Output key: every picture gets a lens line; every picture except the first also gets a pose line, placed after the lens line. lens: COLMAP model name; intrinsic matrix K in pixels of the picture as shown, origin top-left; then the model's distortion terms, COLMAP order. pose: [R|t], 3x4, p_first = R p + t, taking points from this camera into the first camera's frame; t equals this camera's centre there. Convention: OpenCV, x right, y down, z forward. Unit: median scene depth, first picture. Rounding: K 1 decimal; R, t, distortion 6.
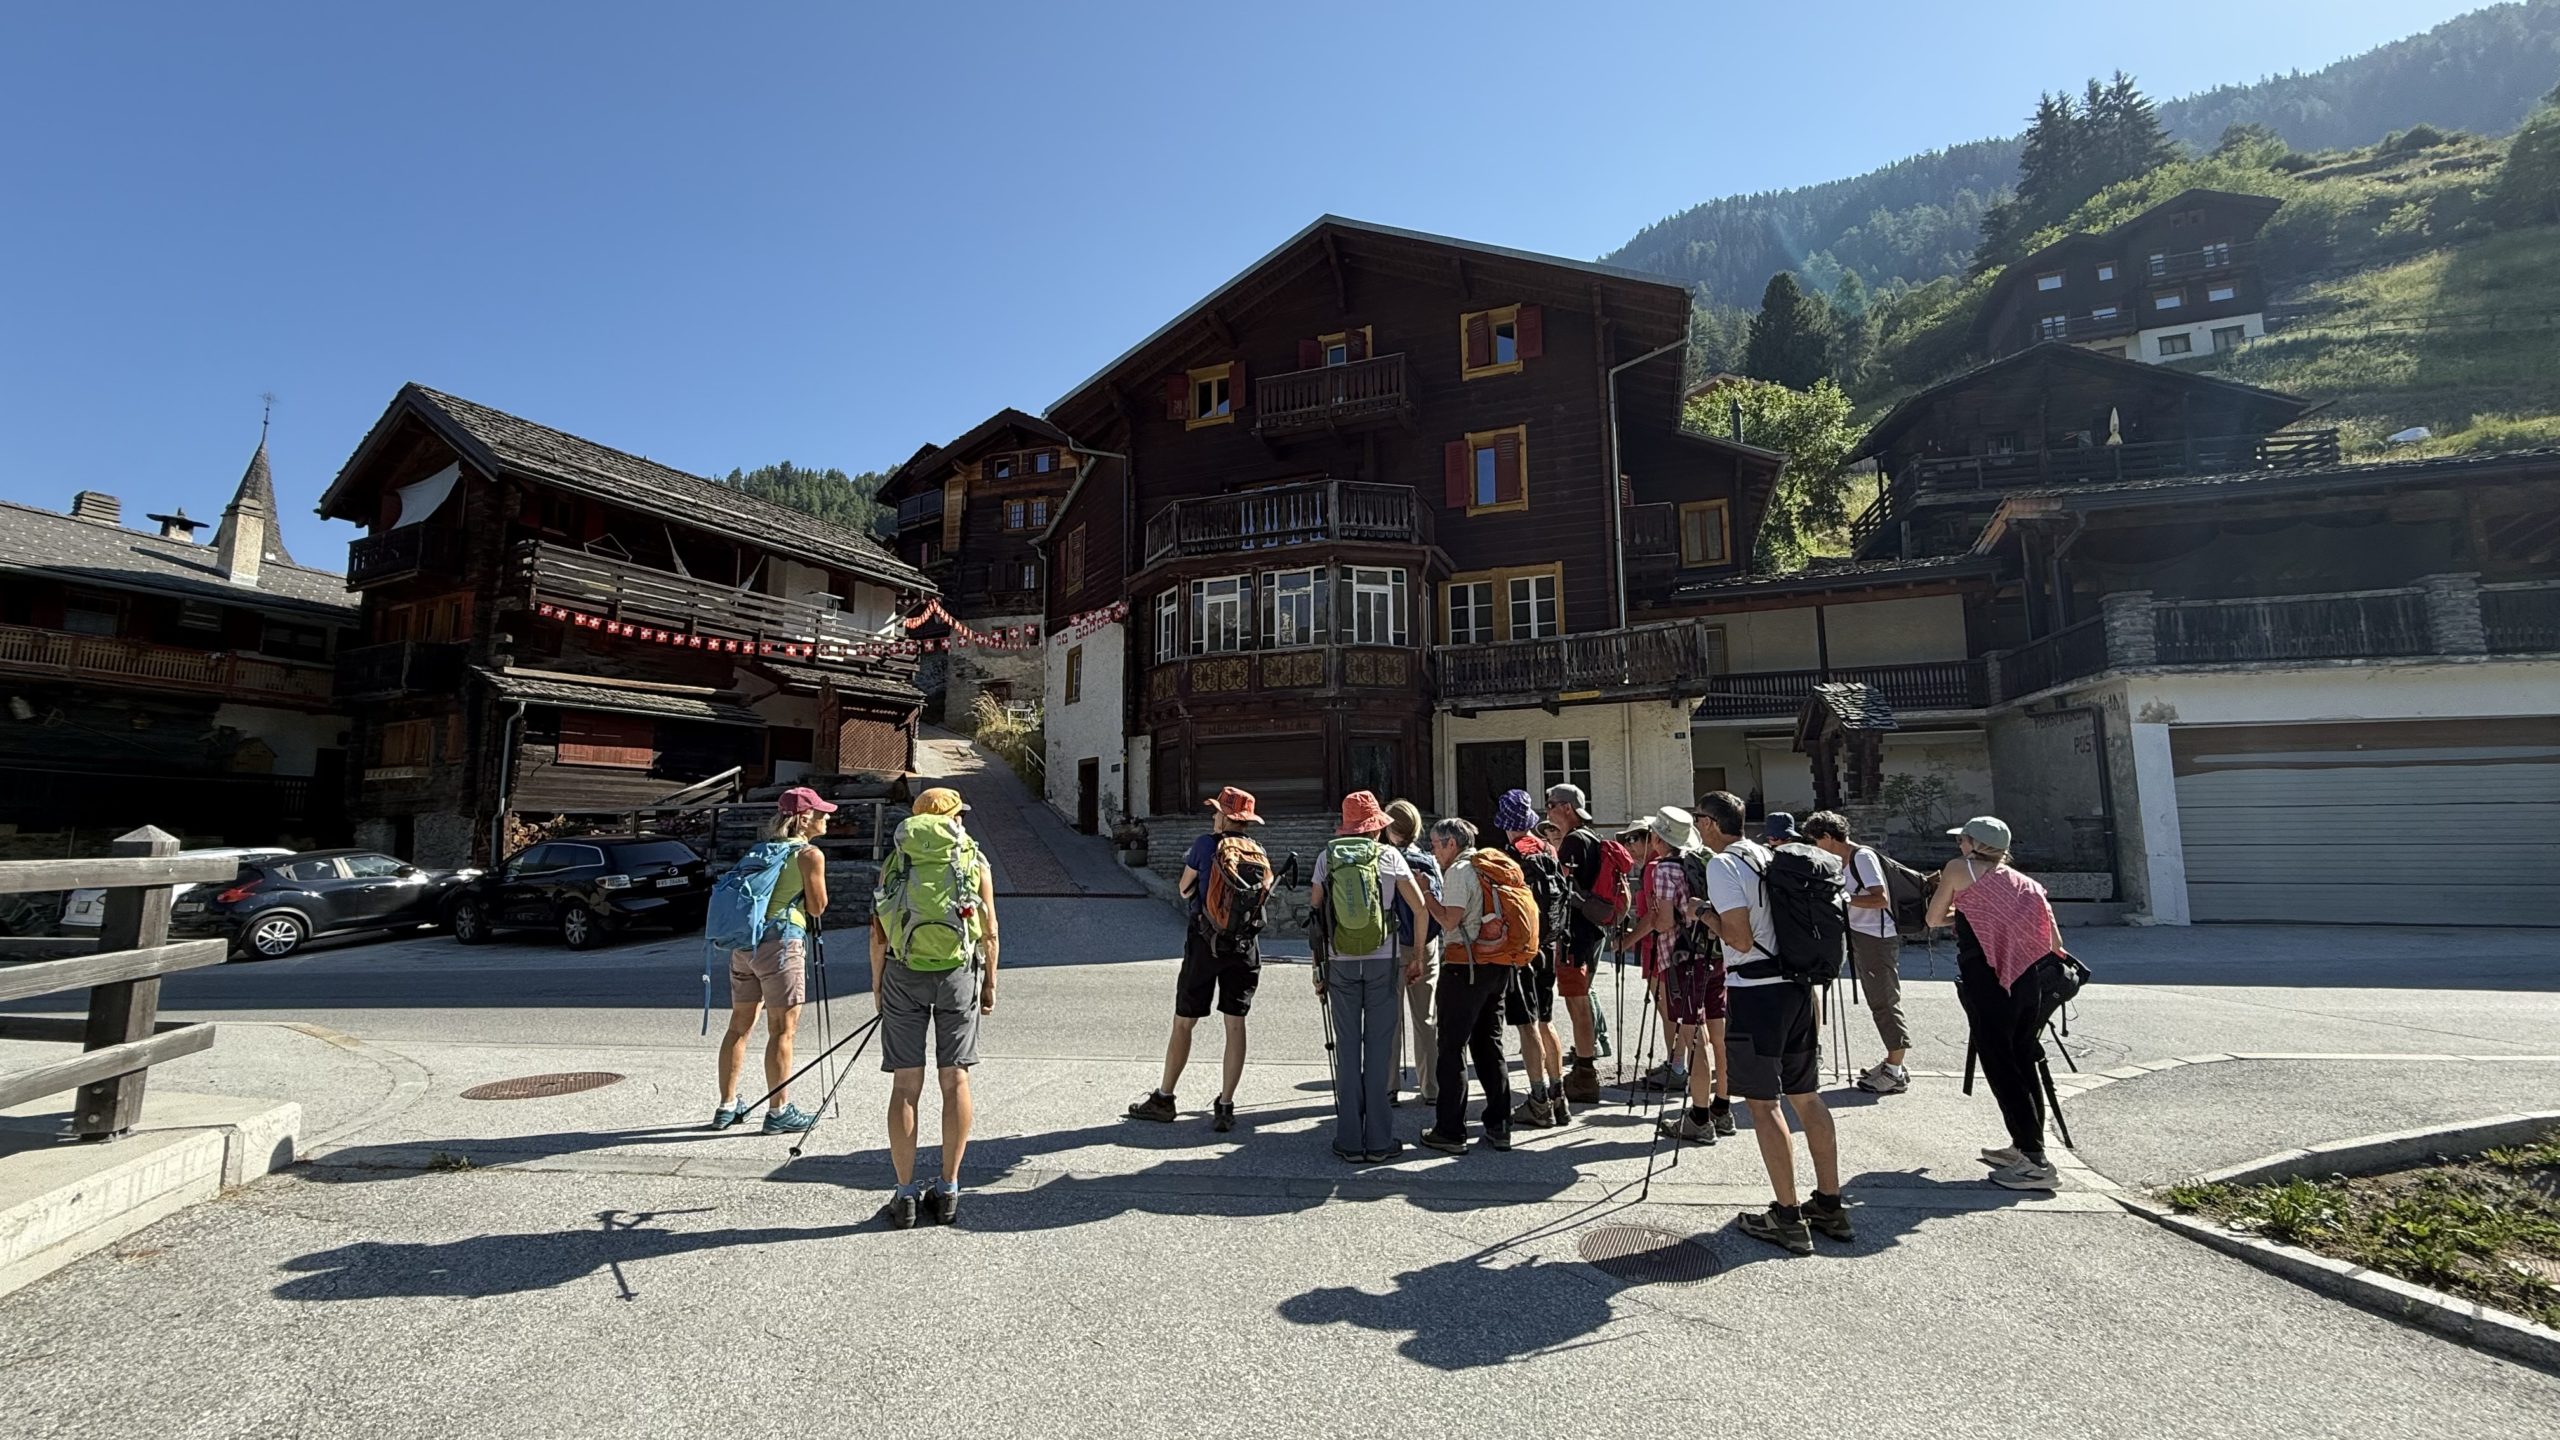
lens RADIAL K [[1013.5, 0, 1280.0], [0, 1013.5, 720.0], [0, 0, 1]] dist [0.000863, 0.000248]
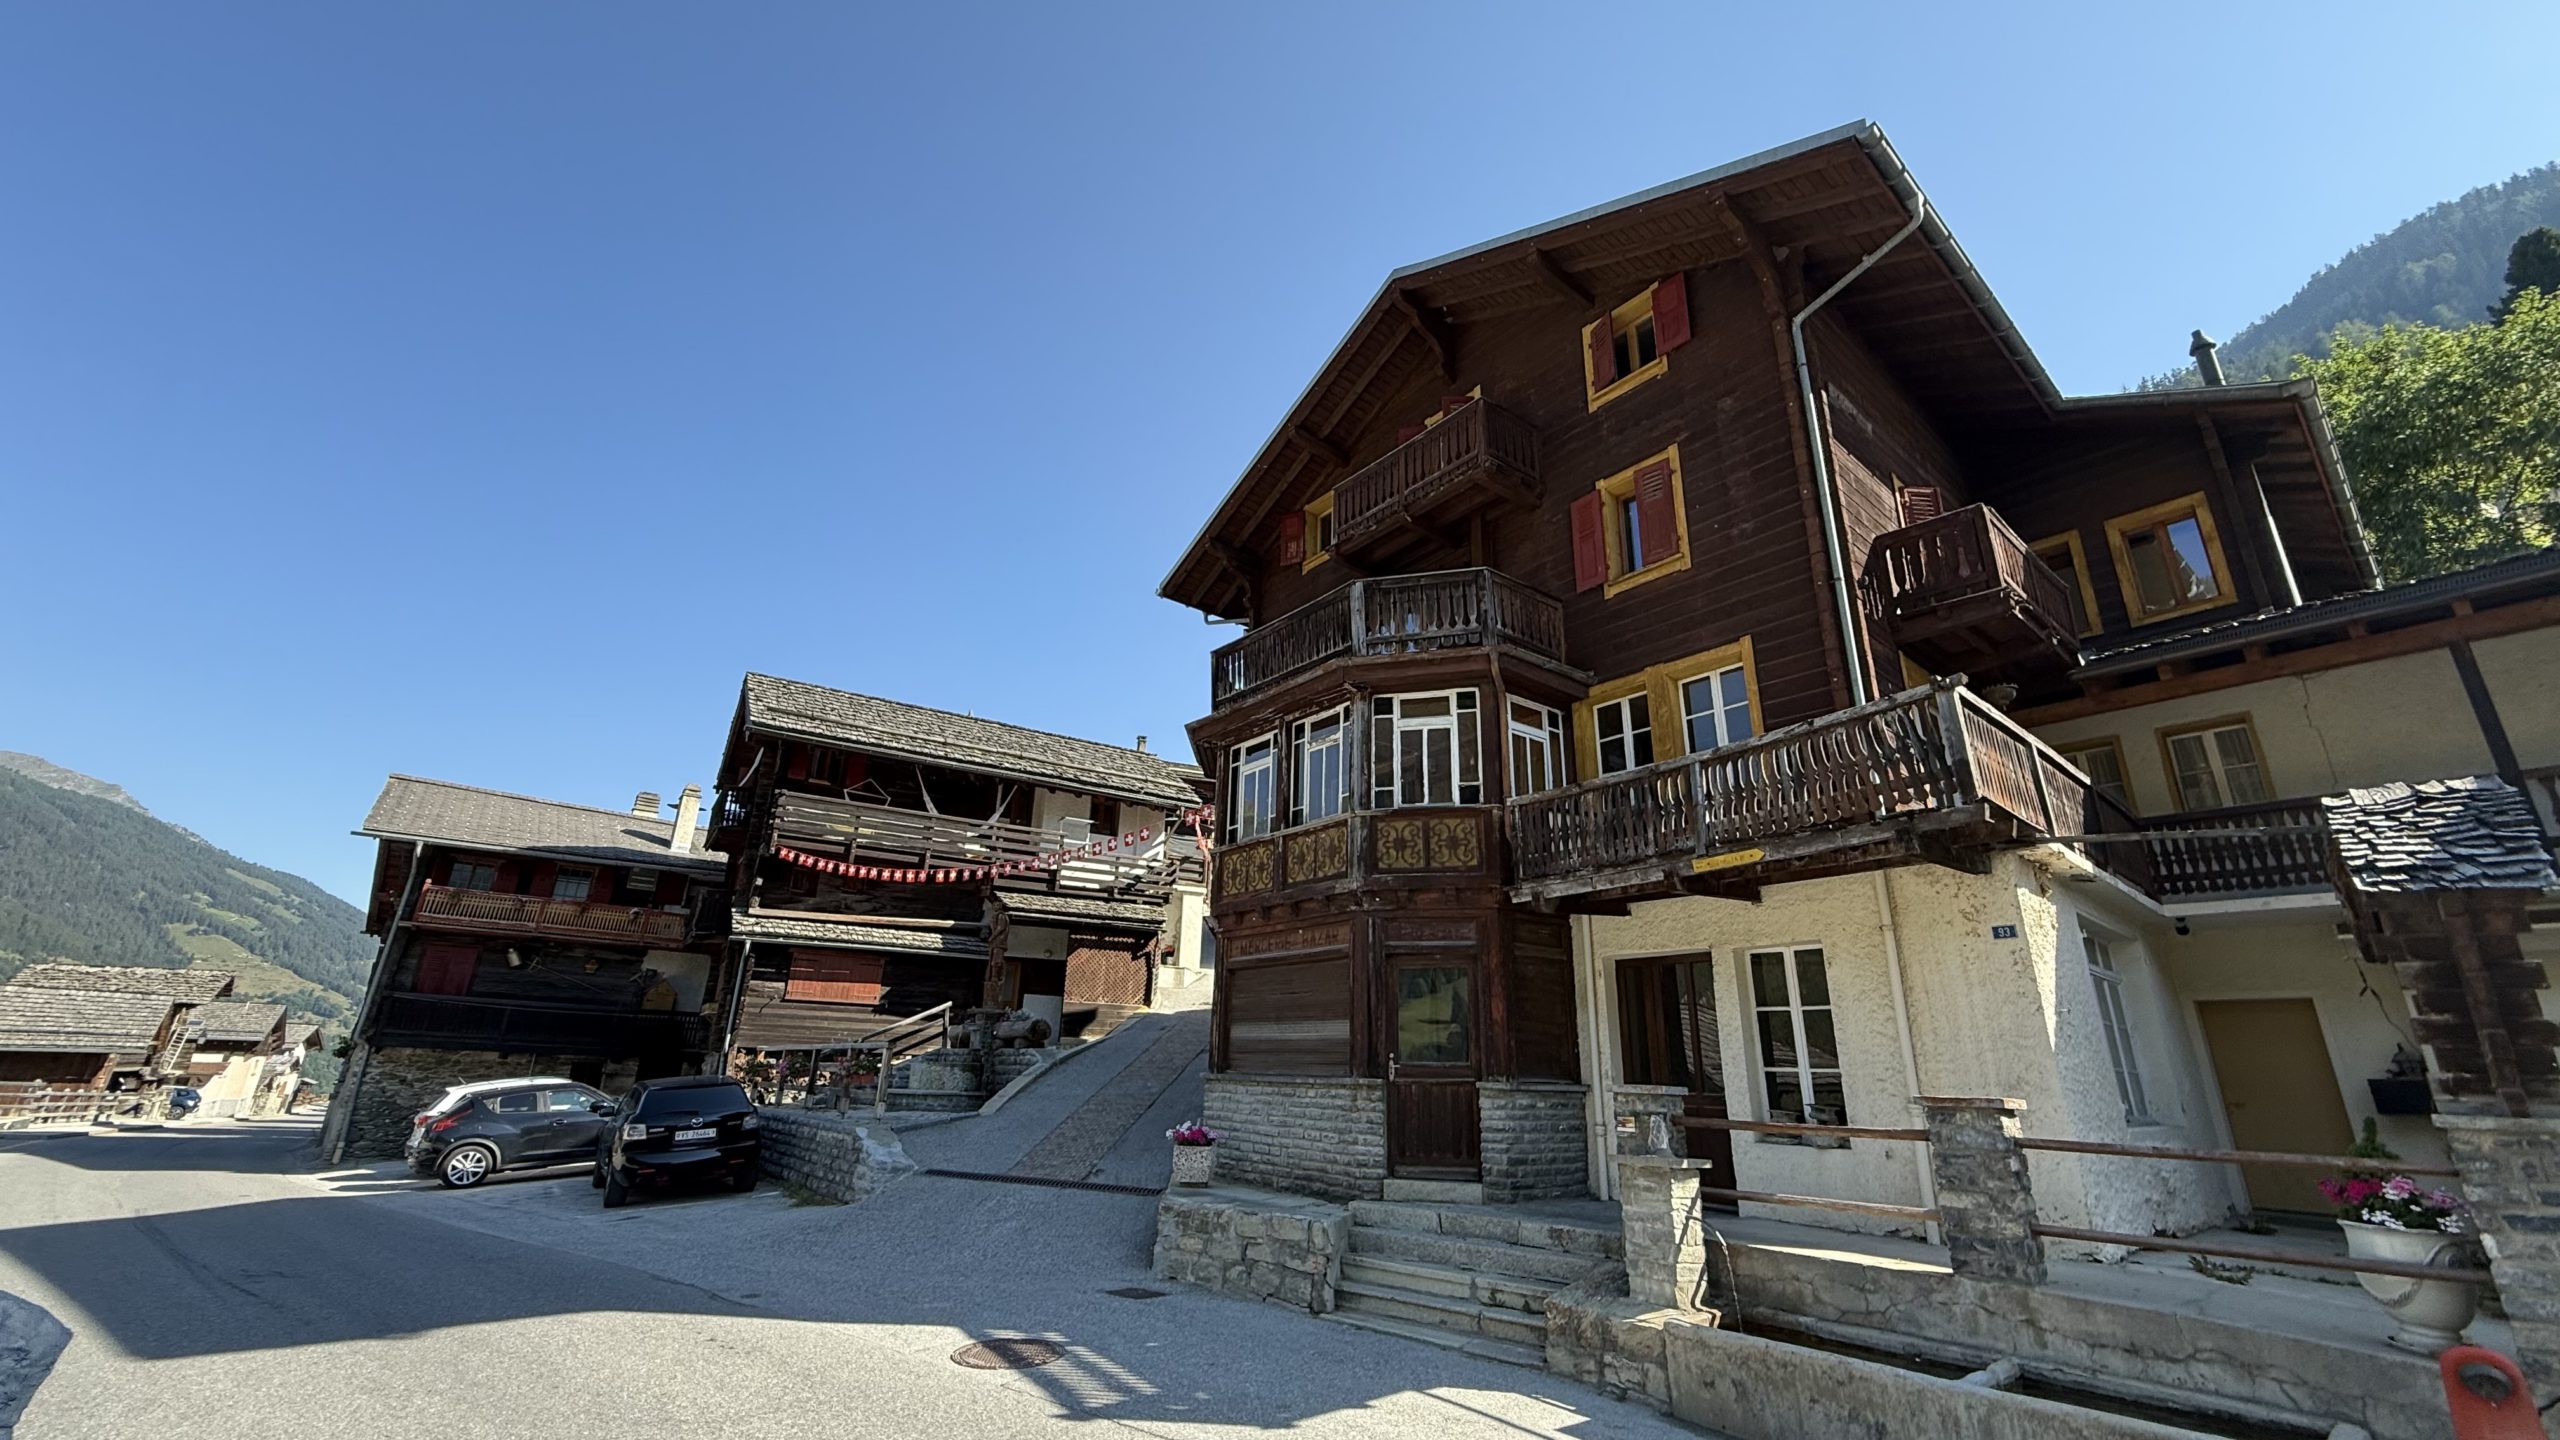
lens RADIAL K [[1013.5, 0, 1280.0], [0, 1013.5, 720.0], [0, 0, 1]] dist [0.000863, 0.000248]
pose [[0.862673, -0.138696, -0.486373, 0.310477], [0.029509, 0.973828, -0.225361, 0.014170], [0.504900, 0.180061, 0.844188, 0.364840]]
